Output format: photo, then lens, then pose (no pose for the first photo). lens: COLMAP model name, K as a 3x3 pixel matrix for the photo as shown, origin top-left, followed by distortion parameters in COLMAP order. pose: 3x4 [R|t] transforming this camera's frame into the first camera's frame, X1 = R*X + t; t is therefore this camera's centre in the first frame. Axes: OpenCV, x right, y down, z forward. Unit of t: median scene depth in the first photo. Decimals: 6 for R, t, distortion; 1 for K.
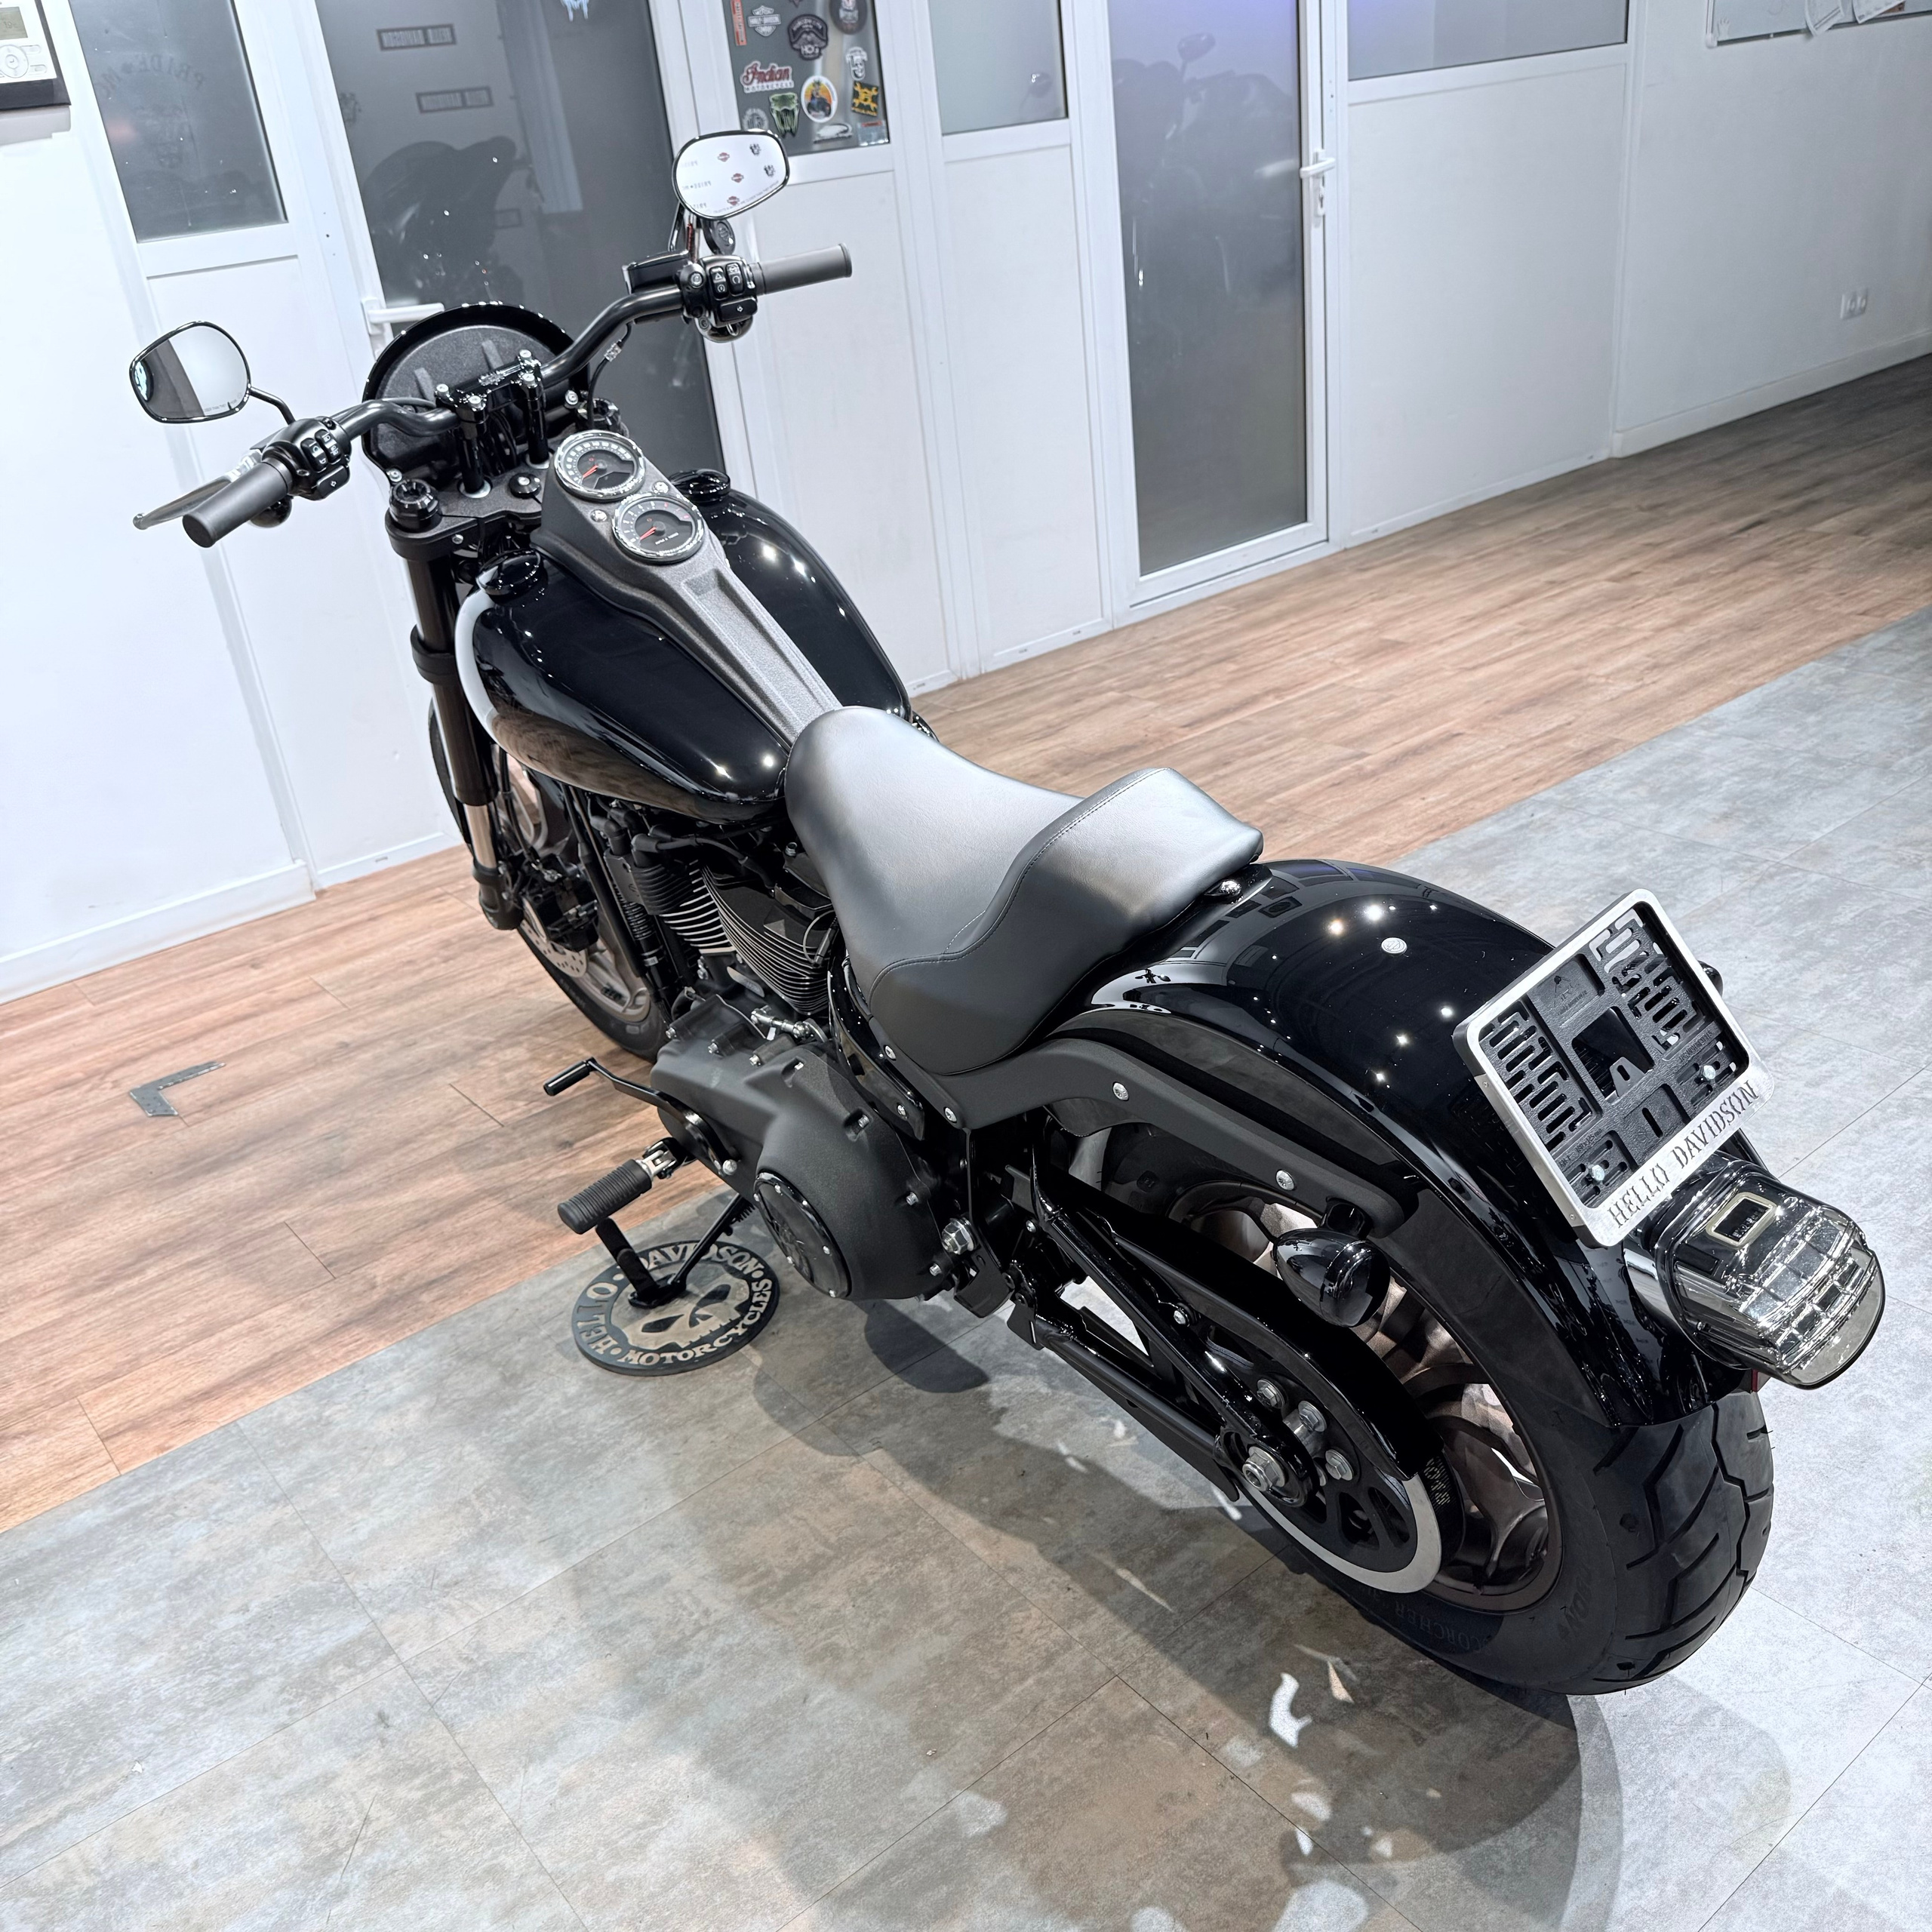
lens RADIAL K [[1813.2, 0, 961.6], [0, 1813.2, 956.9], [0, 0, 1]] dist [0.064275, -0.111900]
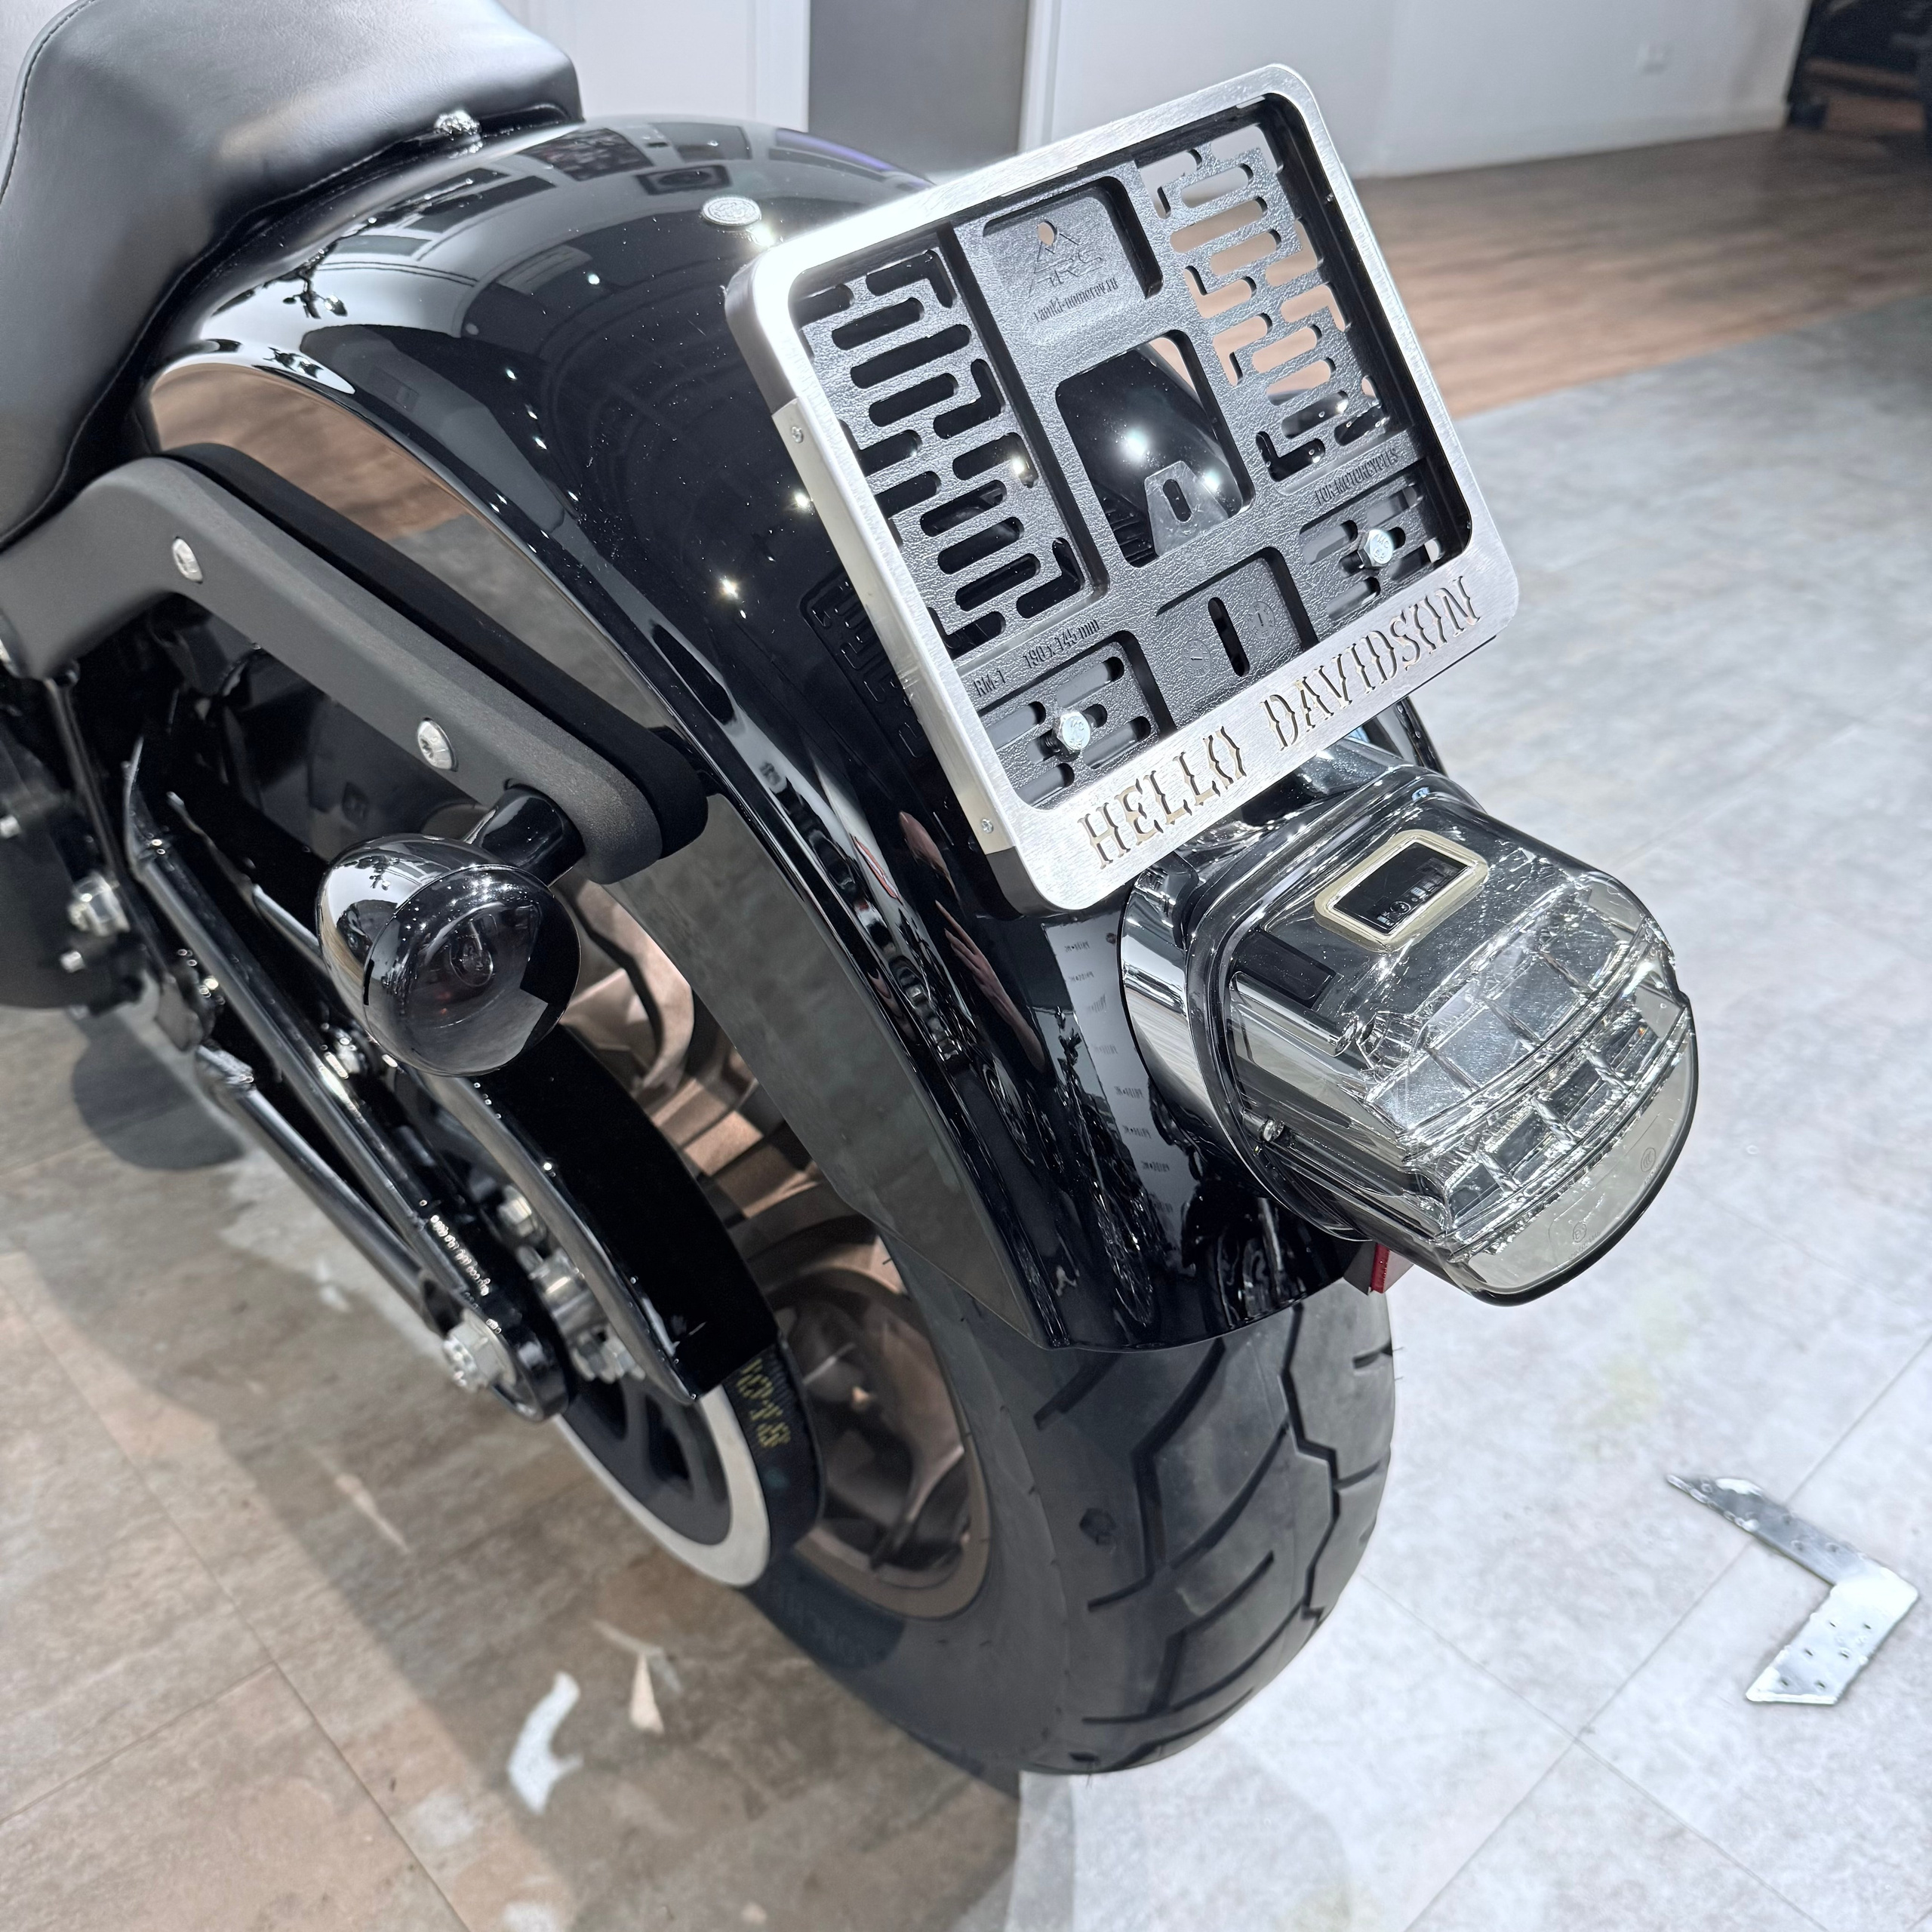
lens RADIAL K [[1775.6, 0, 929.2], [0, 1775.6, 962.8], [0, 0, 1]] dist [0.120024, -0.248739]
pose [[0.985749, 0.091635, 0.141077, 0.200130], [-0.106669, 0.988948, 0.102969, 0.098144], [-0.130082, -0.116550, 0.984629, 0.462616]]
